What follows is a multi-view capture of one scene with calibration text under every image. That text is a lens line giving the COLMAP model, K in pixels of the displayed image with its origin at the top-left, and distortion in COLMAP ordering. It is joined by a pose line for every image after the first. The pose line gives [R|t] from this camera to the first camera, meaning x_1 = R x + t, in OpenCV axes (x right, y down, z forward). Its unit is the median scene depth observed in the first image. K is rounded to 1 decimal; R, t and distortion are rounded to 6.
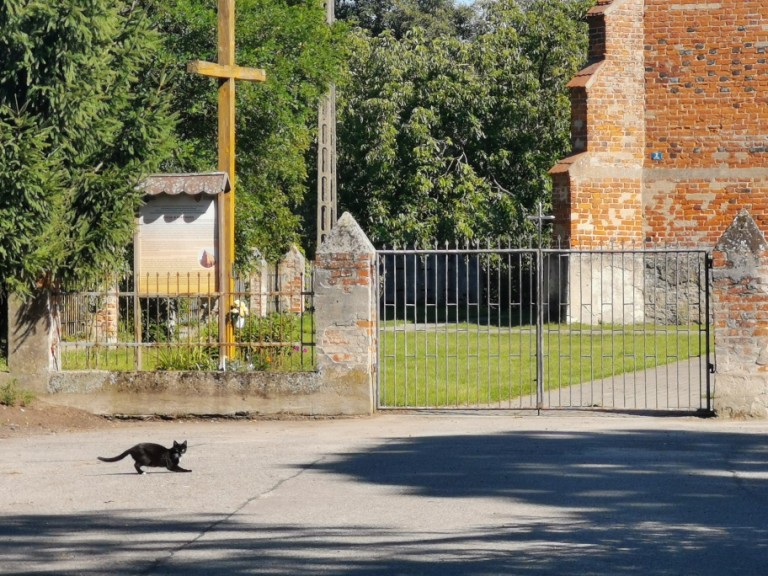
lens RADIAL K [[3065.2, 0, 384.0], [0, 3065.2, 288.0], [0, 0, 1]] dist [0.416179, -0.062757]
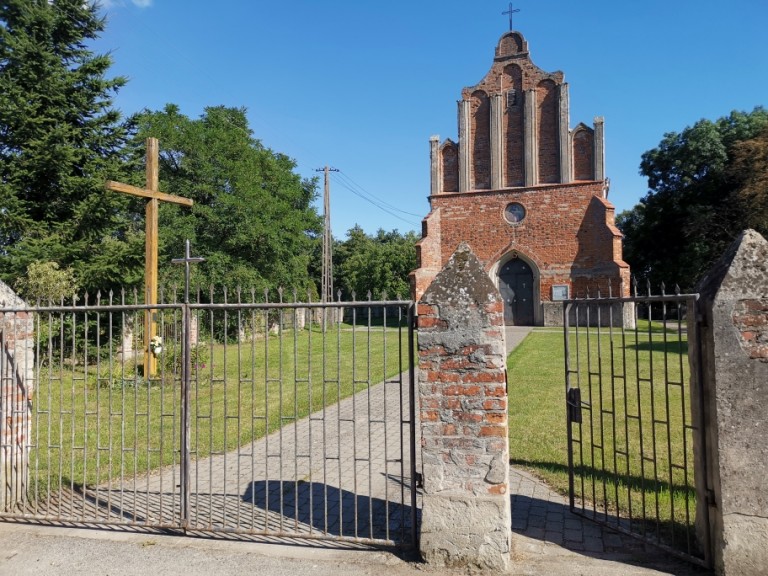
lens RADIAL K [[591.5, 0, 386.0], [0, 591.5, 293.8], [0, 0, 1]] dist [0.076225, -0.087699]
pose [[0.999302, -0.010876, -0.035729, 0.052559], [0.009978, 0.999633, -0.025201, -0.005578], [0.035989, 0.024827, 0.999044, 0.438645]]
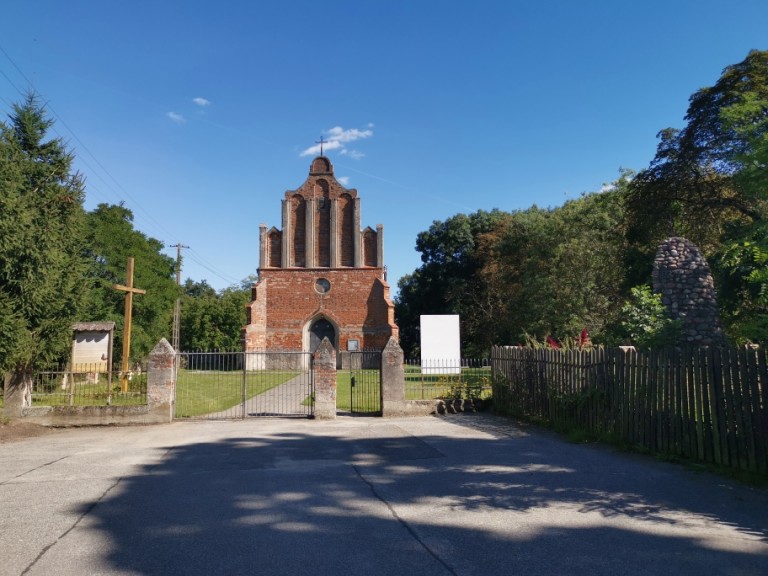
lens RADIAL K [[591.5, 0, 386.0], [0, 591.5, 293.8], [0, 0, 1]] dist [0.076225, -0.087699]
pose [[0.955075, 0.026595, 0.295170, 0.008167], [0.004421, 0.994576, -0.103915, -0.004780], [-0.296332, 0.100552, 0.949777, 0.254582]]
